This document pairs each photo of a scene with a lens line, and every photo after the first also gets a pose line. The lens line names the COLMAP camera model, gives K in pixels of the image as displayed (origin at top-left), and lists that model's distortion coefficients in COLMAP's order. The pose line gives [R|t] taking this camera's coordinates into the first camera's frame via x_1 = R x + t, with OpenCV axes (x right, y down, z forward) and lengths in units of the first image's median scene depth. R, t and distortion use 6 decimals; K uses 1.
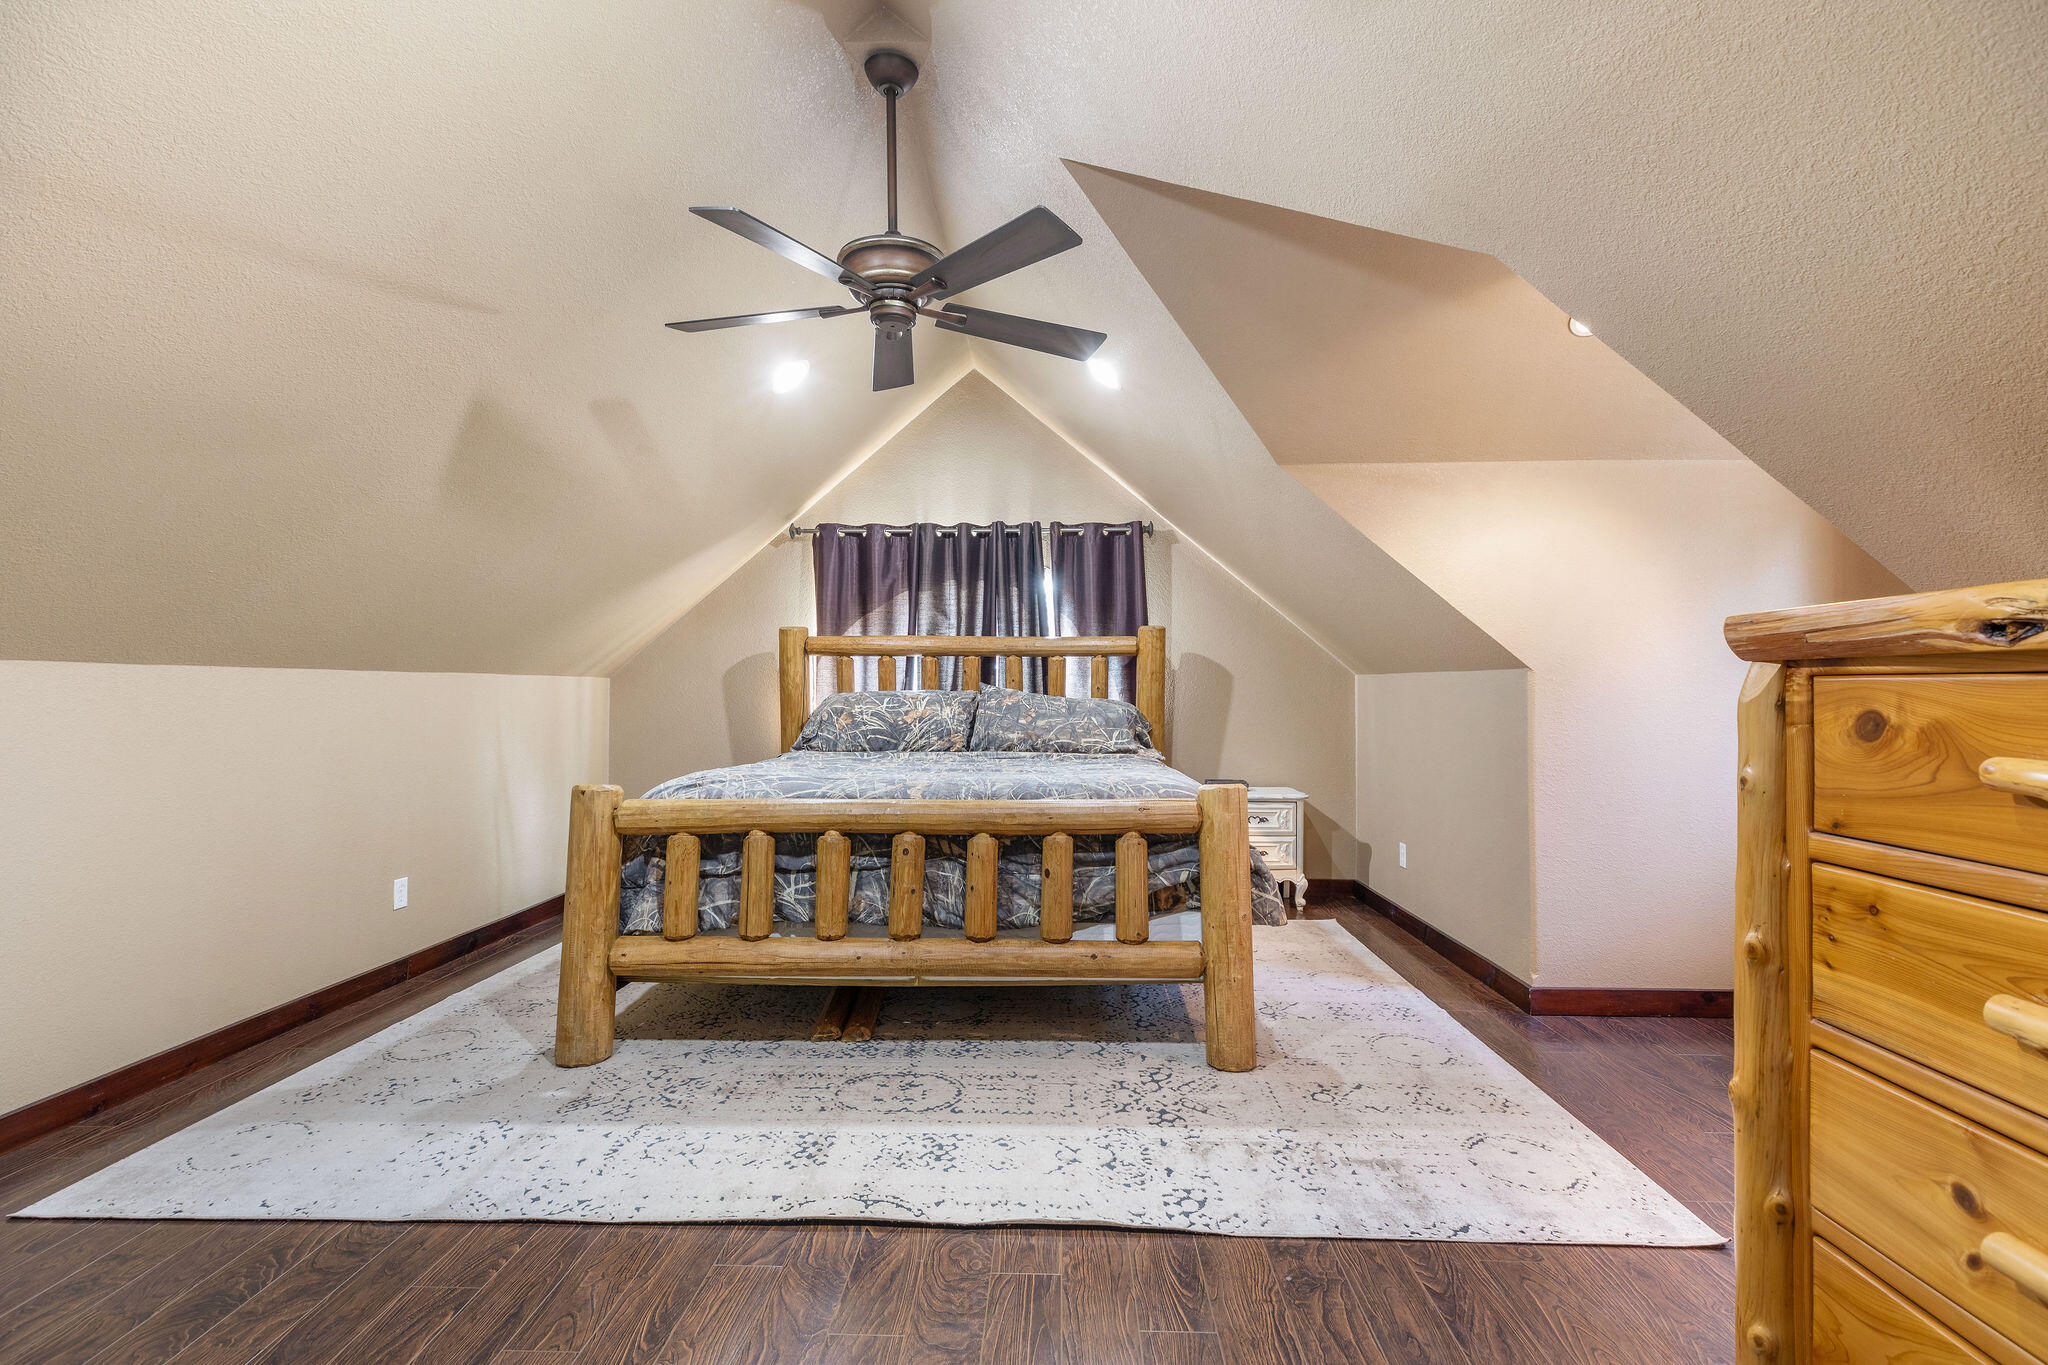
lens RADIAL K [[969.9, 0, 1024.0], [0, 969.9, 682.5], [0, 0, 1]] dist [0.005101, 0.000015]
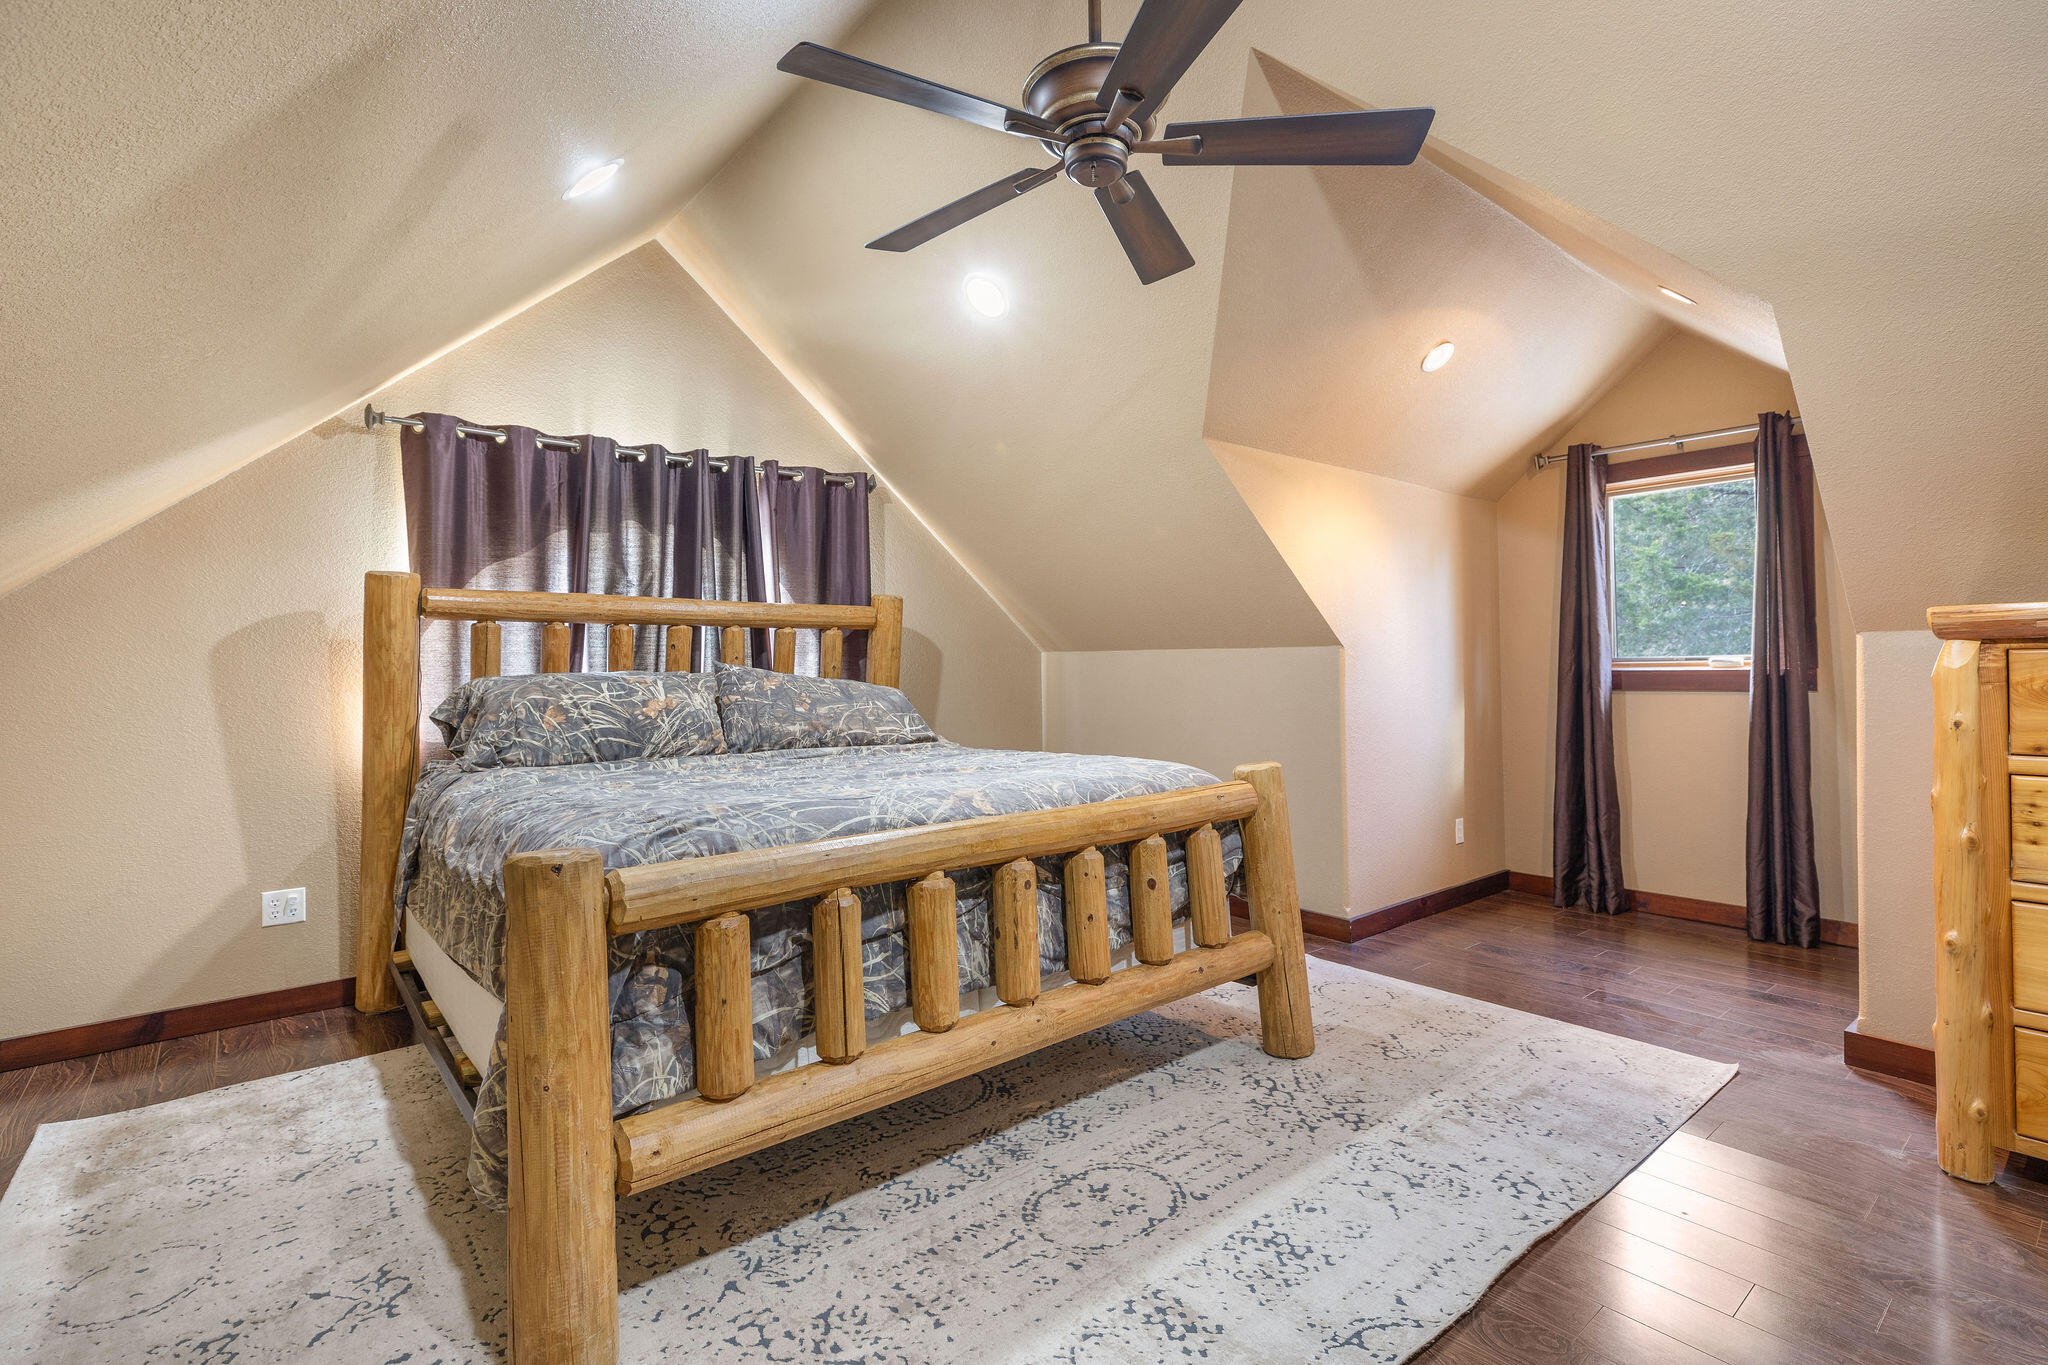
lens RADIAL K [[989.7, 0, 999.5], [0, 989.7, 663.8], [0, 0, 1]] dist [0.007040, -0.001274]
pose [[0.731437, -0.003986, 0.681898, -0.423791], [0.003530, 0.999992, 0.002058, 0.001939], [-0.681900, 0.000902, 0.731445, 0.296405]]
